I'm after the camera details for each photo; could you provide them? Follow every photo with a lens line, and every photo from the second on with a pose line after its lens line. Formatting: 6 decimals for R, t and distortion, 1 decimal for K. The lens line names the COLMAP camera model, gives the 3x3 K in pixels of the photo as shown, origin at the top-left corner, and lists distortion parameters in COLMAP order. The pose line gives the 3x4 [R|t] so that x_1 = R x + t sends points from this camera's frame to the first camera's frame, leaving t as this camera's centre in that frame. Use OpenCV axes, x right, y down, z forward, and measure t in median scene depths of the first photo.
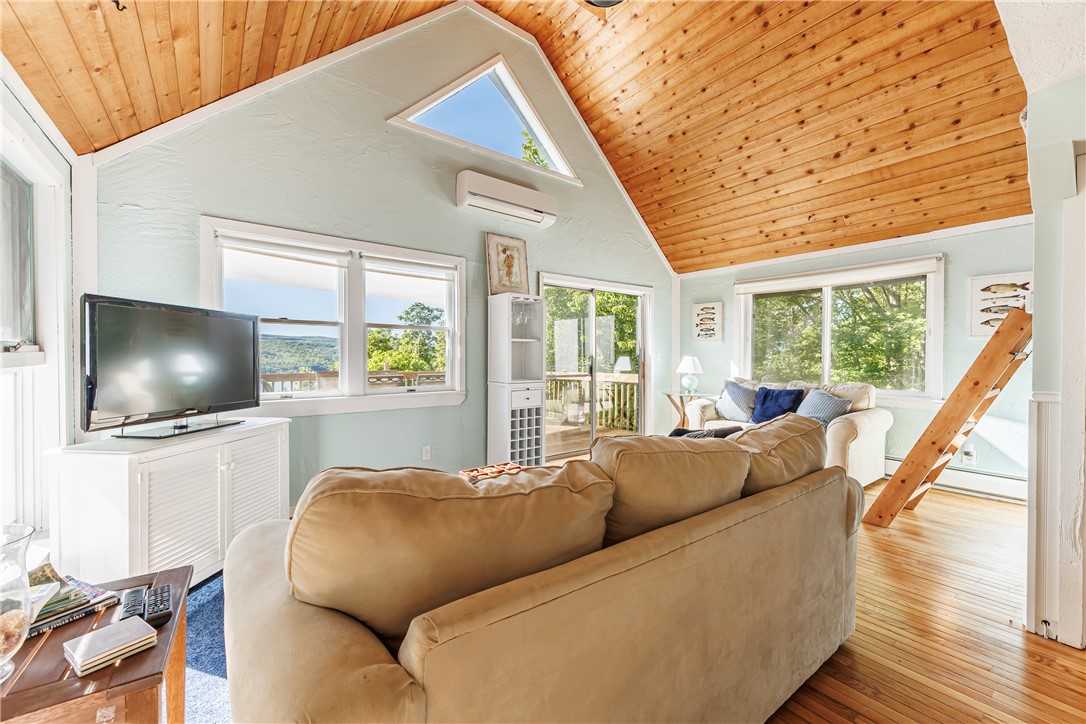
lens RADIAL K [[432.2, 0, 535.6], [0, 432.2, 360.2], [0, 0, 1]] dist [0.004458, -0.002352]
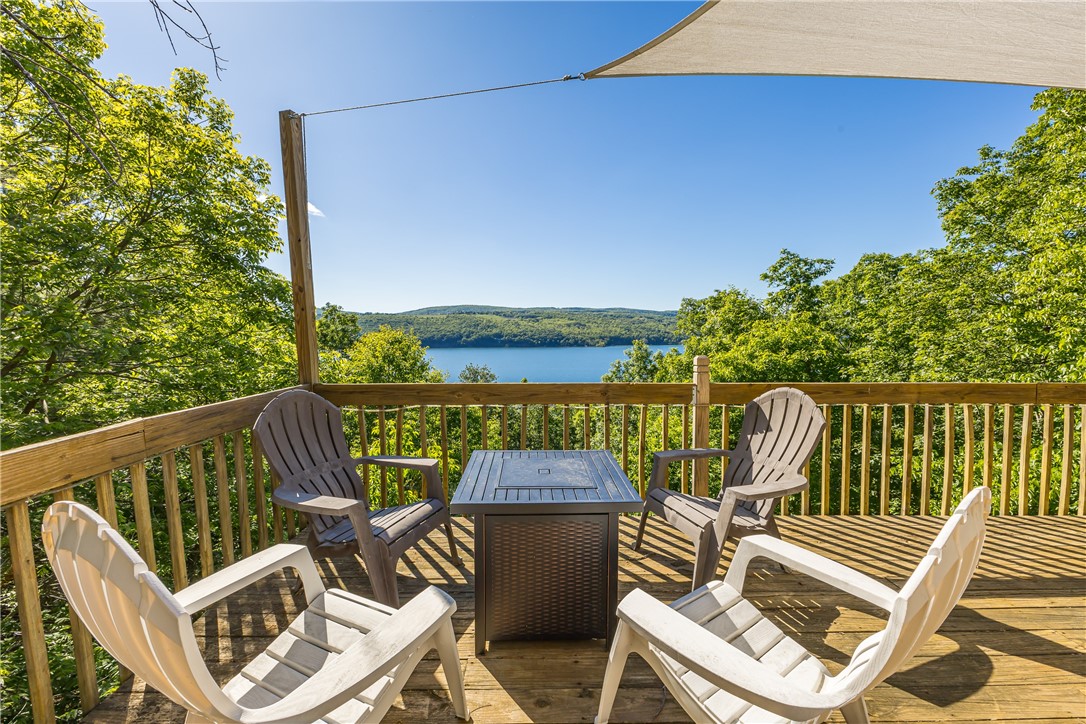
lens RADIAL K [[432.2, 0, 550.7], [0, 432.2, 358.1], [0, 0, 1]] dist [0.004458, -0.002352]
pose [[0.815726, 0.034856, -0.577387, -0.178074], [0.002802, 0.997933, 0.064203, -0.006434], [0.578431, -0.053990, 0.813943, 0.168346]]
